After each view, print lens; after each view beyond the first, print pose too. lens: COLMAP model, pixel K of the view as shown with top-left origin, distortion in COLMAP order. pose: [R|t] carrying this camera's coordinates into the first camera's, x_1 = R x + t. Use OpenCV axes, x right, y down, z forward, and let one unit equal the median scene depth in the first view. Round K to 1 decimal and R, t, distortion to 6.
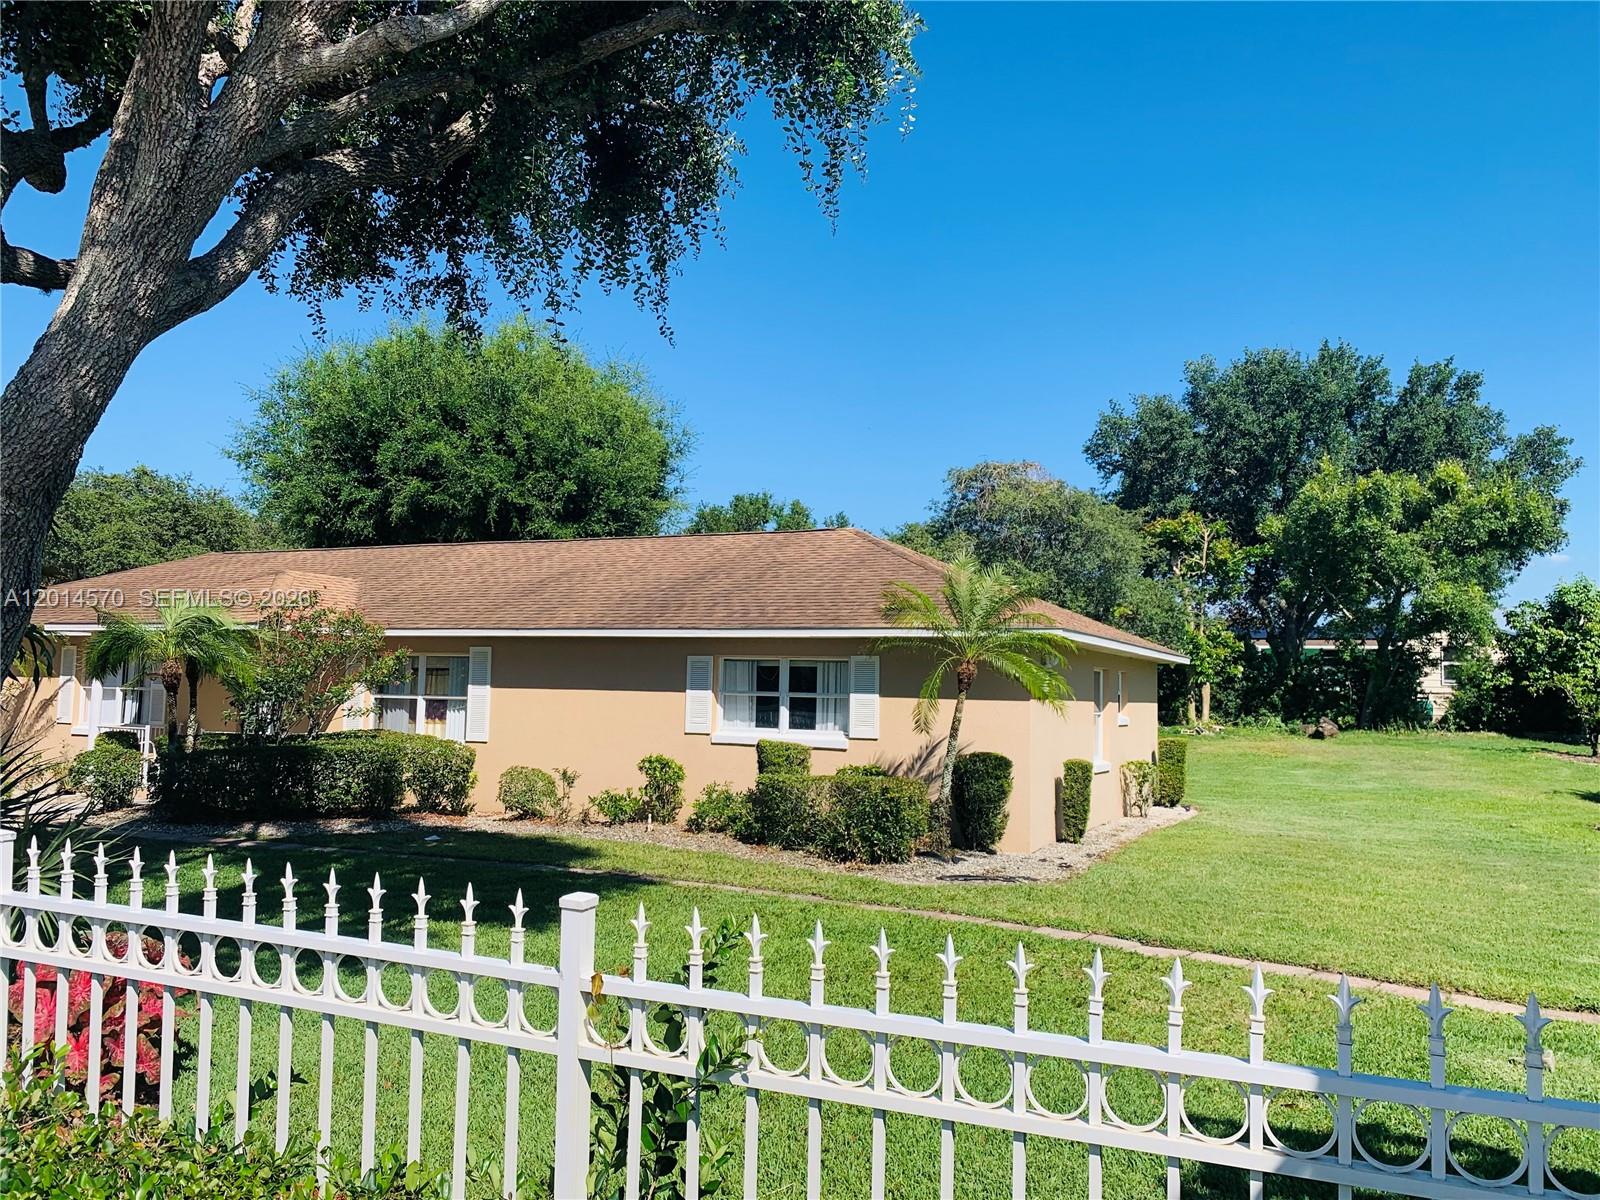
lens RADIAL K [[1230.9, 0, 800.0], [0, 1230.9, 600.0], [0, 0, 1]] dist [0.006873, 0.001365]
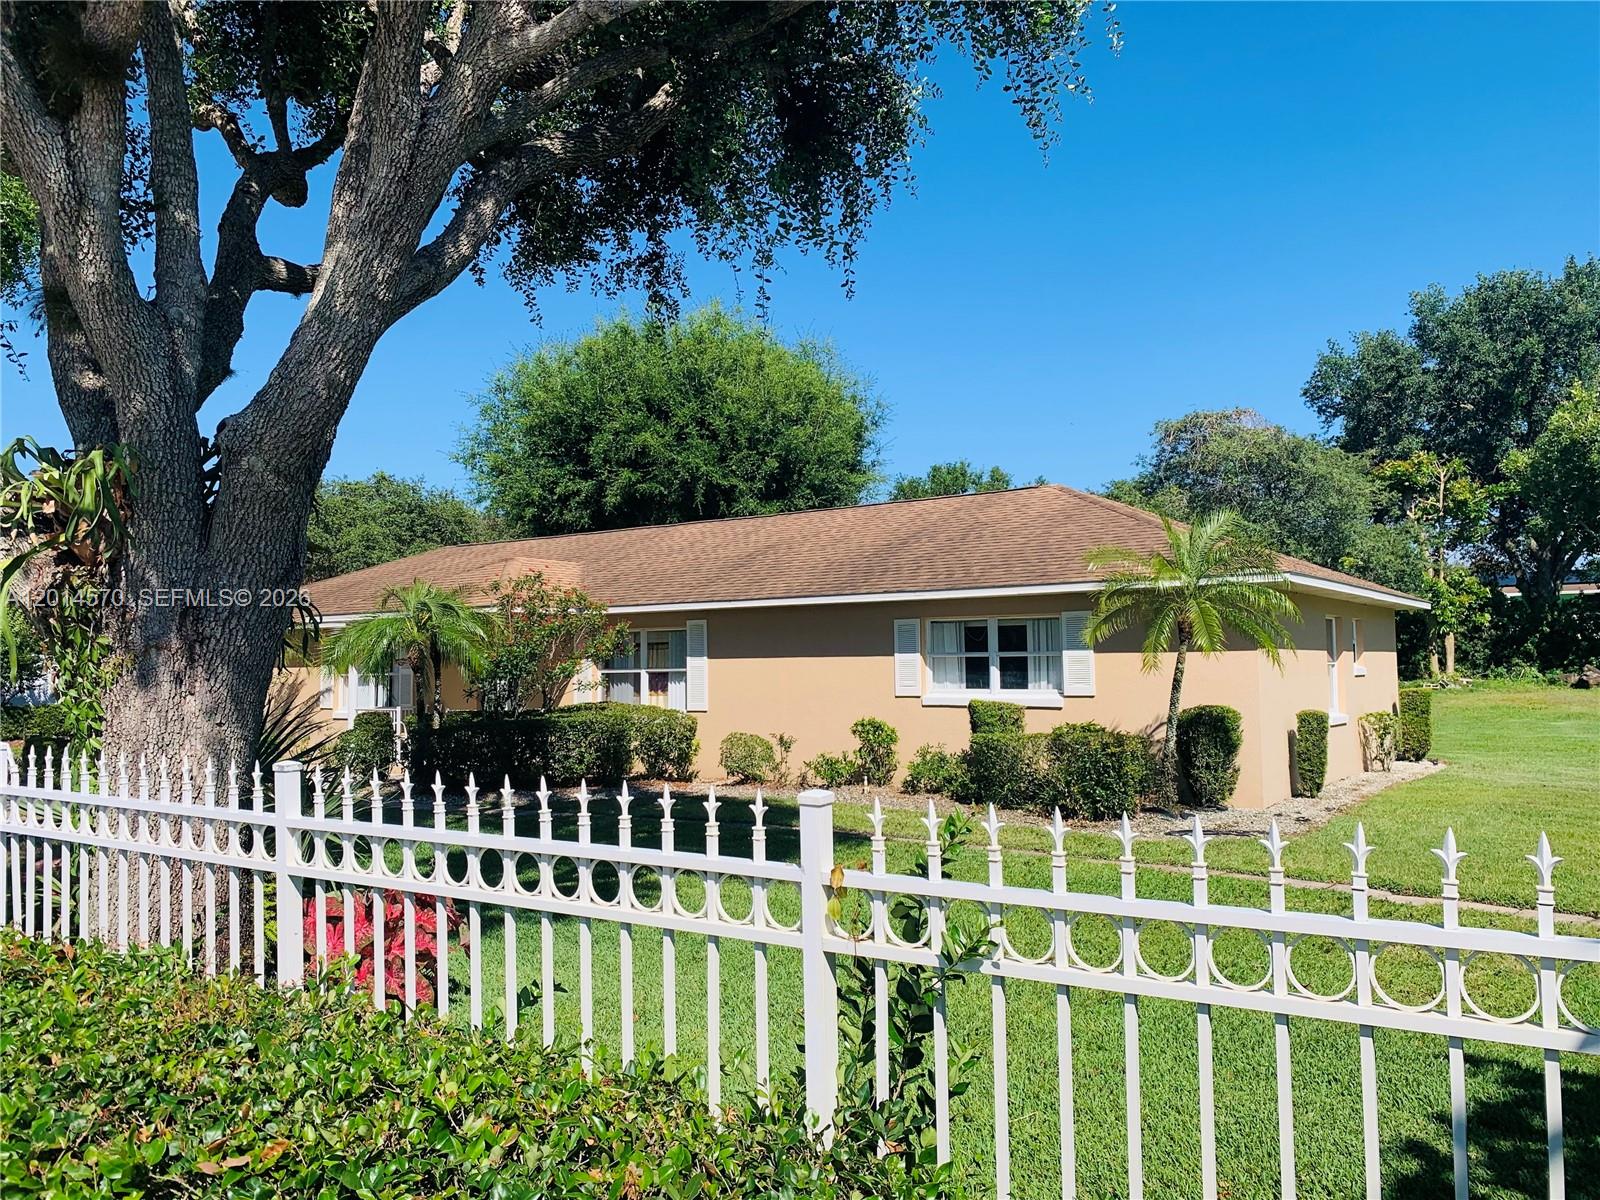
lens RADIAL K [[1222.1, 0, 804.2], [0, 1222.1, 583.3], [0, 0, 1]] dist [0.050922, -0.083108]
pose [[0.985957, -0.045597, -0.160656, -0.002772], [0.046587, 0.998911, 0.002399, 0.010037], [0.160372, -0.009850, 0.987008, -0.000807]]
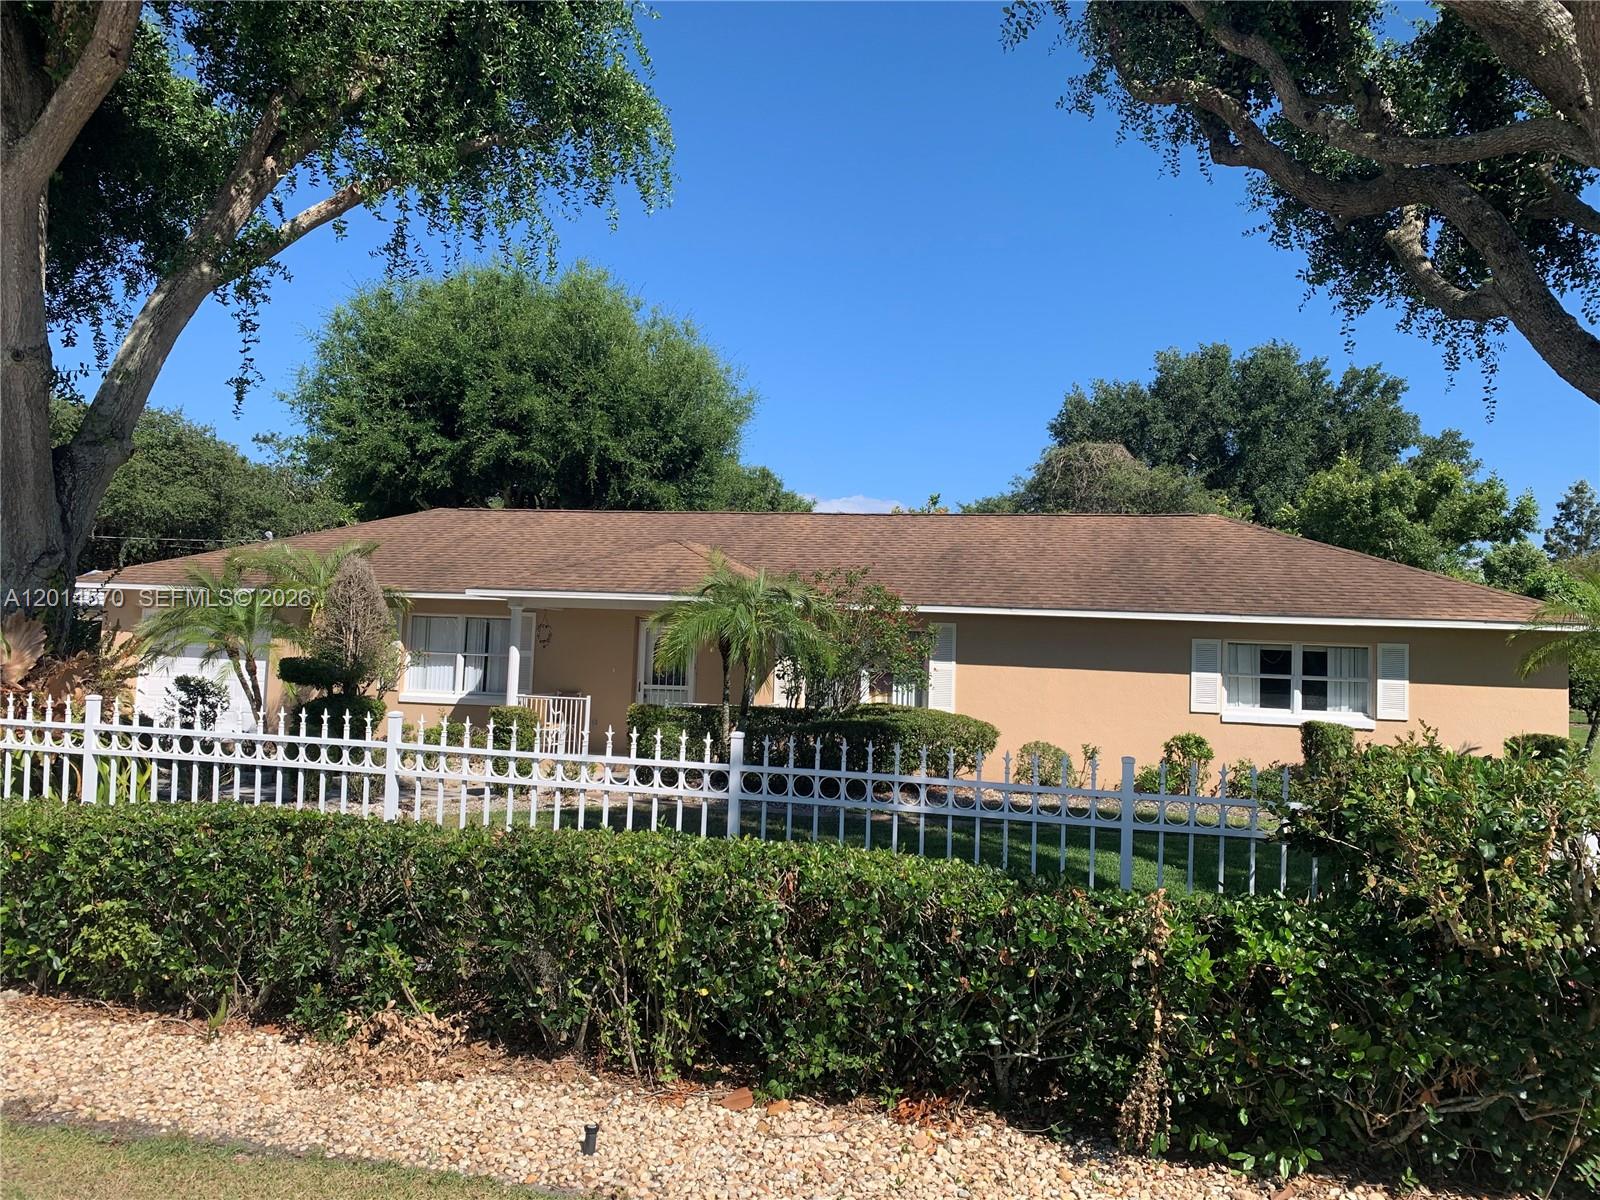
lens RADIAL K [[1202.7, 0, 800.0], [0, 1202.7, 600.0], [0, 0, 1]] dist [-0.001105, 0.005073]
pose [[0.981786, 0.023329, 0.188552, -0.646308], [-0.030416, 0.998932, 0.034779, -0.013464], [-0.187540, -0.039881, 0.981447, 0.064354]]
